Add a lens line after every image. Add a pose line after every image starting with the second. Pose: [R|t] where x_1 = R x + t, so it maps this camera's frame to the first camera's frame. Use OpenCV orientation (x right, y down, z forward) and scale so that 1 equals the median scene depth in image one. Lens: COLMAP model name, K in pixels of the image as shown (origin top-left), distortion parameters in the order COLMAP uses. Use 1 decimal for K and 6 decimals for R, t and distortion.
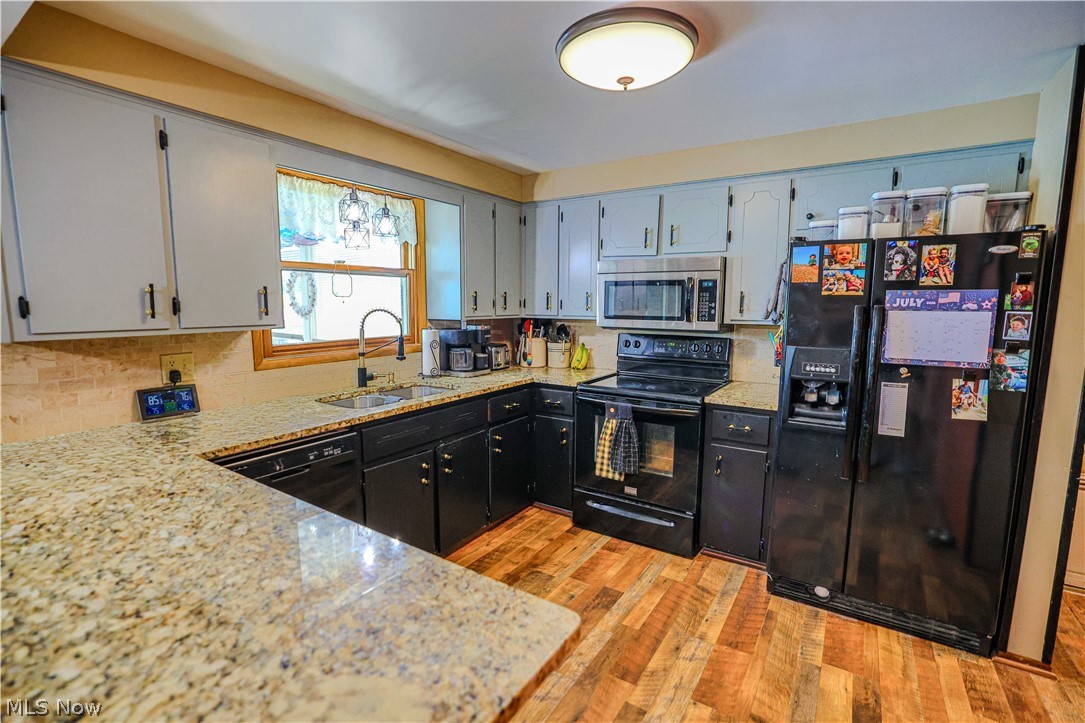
lens RADIAL K [[492.4, 0, 539.2], [0, 492.4, 361.0], [0, 0, 1]] dist [-0.044865, 0.015668]
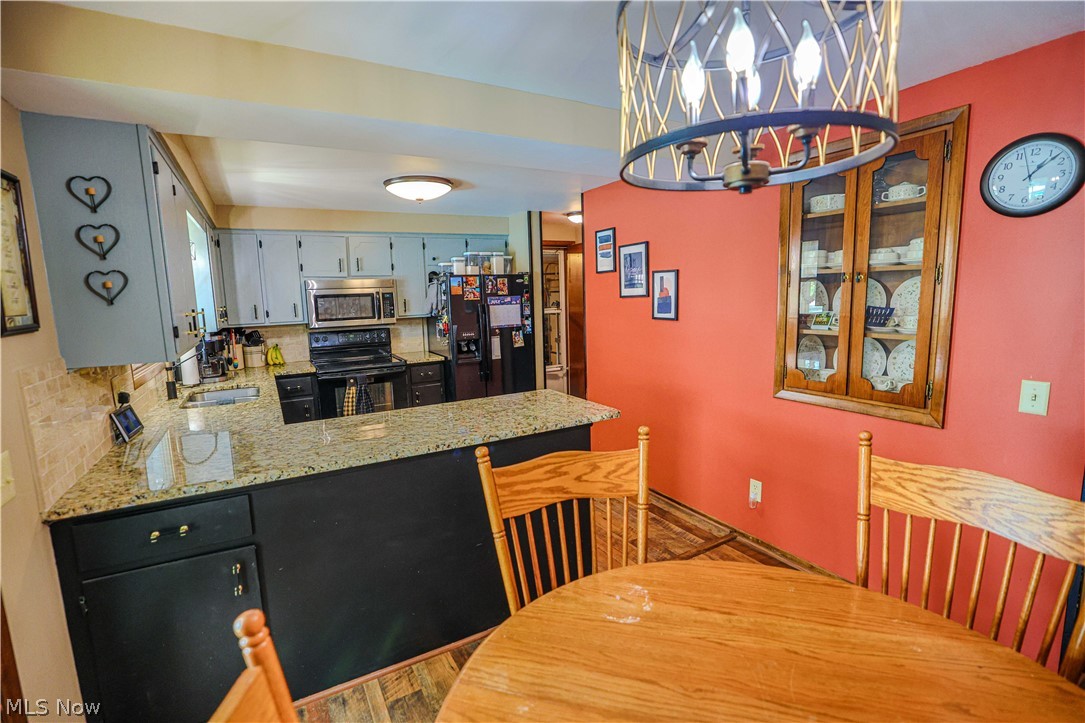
lens RADIAL K [[492.4, 0, 538.7], [0, 492.4, 362.1], [0, 0, 1]] dist [-0.044865, 0.015668]
pose [[0.451923, -0.142120, 0.880663, -1.087073], [0.139762, 0.986316, 0.087450, -0.008661], [-0.881040, 0.083562, 0.465602, -0.244938]]
